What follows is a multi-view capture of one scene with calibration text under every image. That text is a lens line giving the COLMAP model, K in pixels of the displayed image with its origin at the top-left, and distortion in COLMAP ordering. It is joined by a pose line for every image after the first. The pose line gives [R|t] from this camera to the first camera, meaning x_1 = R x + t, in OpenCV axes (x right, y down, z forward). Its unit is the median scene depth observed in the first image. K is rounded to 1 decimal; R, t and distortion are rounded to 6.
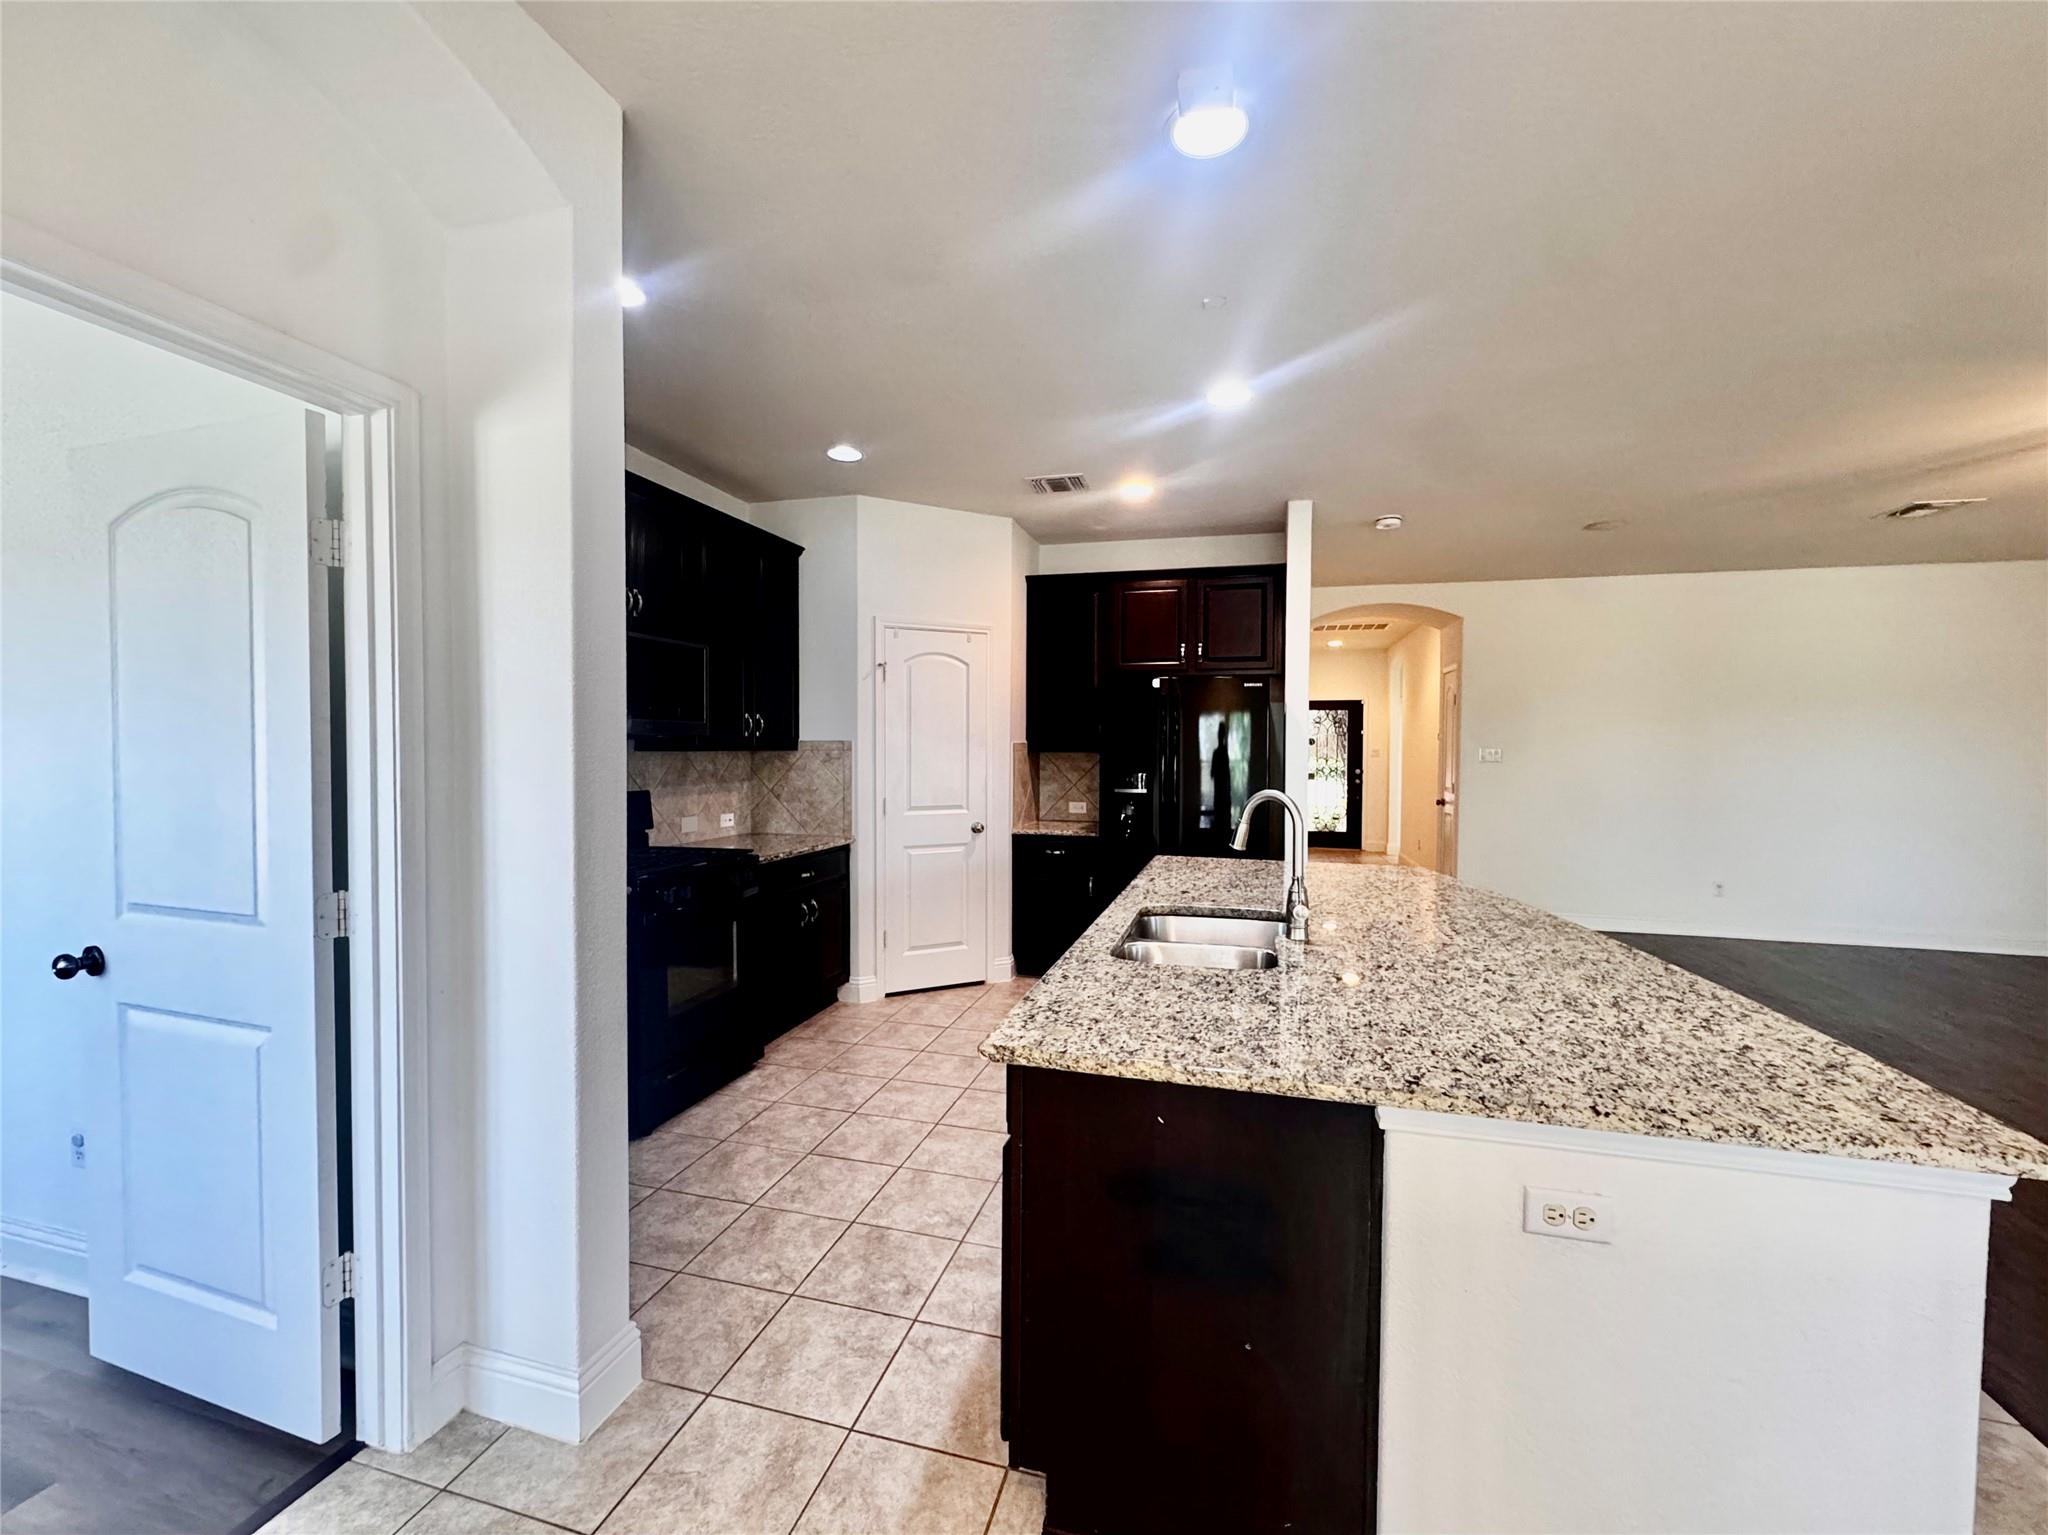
lens RADIAL K [[847.0, 0, 1024.0], [0, 847.0, 767.5], [0, 0, 1]] dist [0.000983, -0.000520]
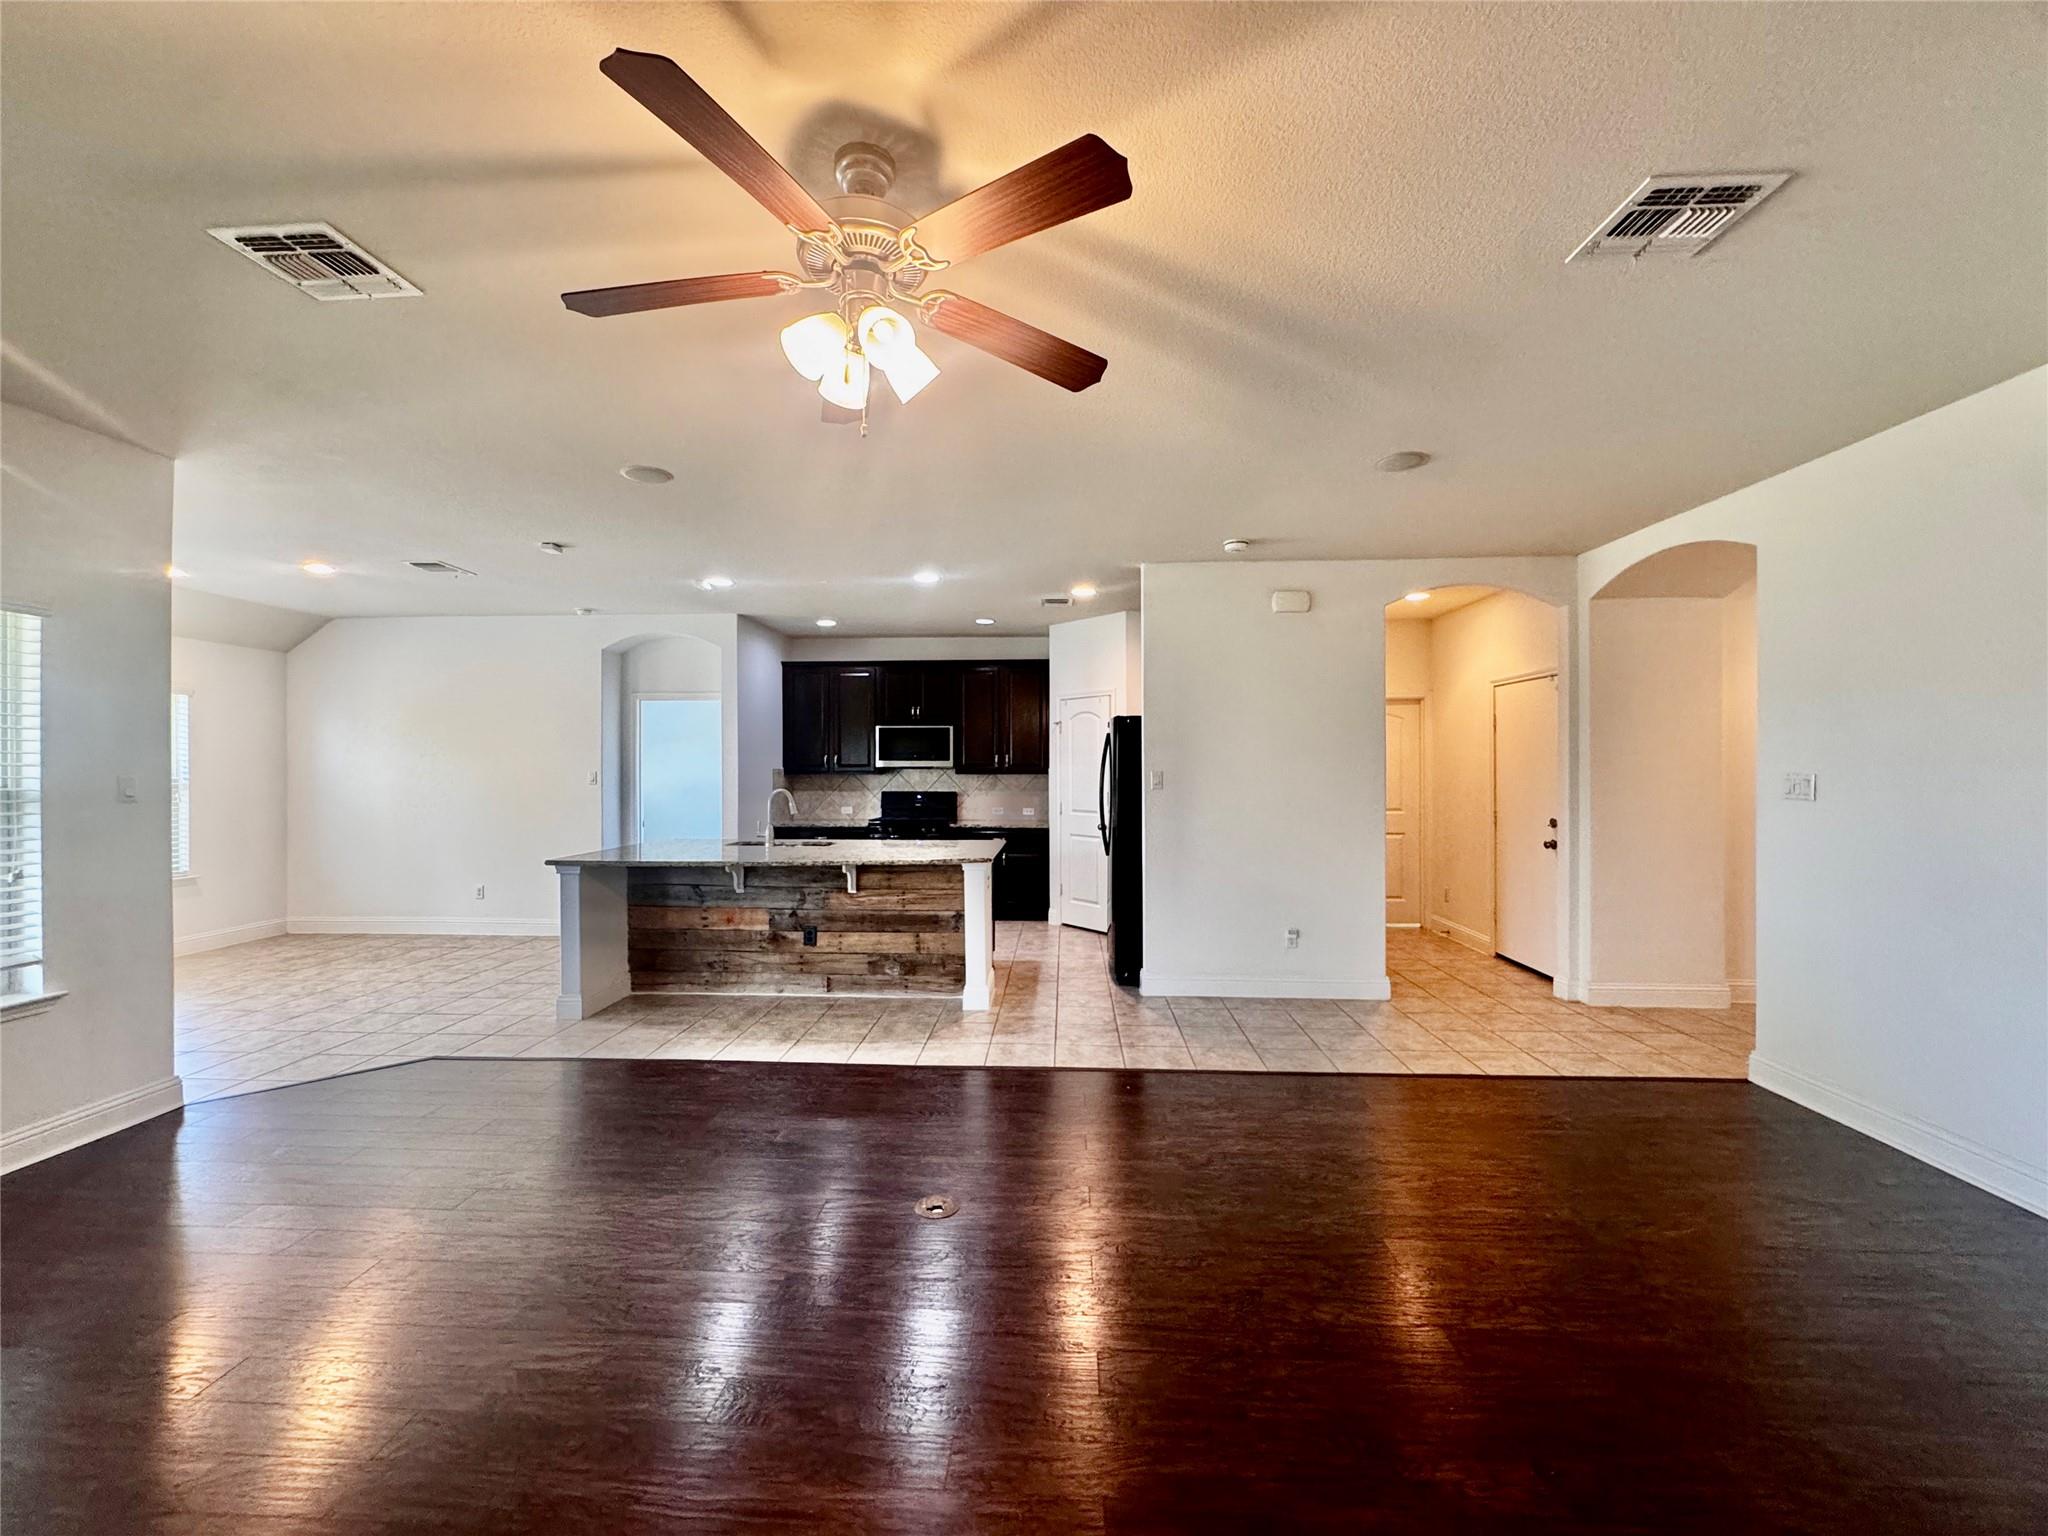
lens RADIAL K [[847.0, 0, 1024.0], [0, 847.0, 768.0], [0, 0, 1]] dist [0.000983, -0.000520]
pose [[0.202270, -0.004026, -0.979322, 3.940773], [-0.025652, 0.999627, -0.009408, -0.042717], [0.978994, 0.027024, 0.202091, 1.604483]]
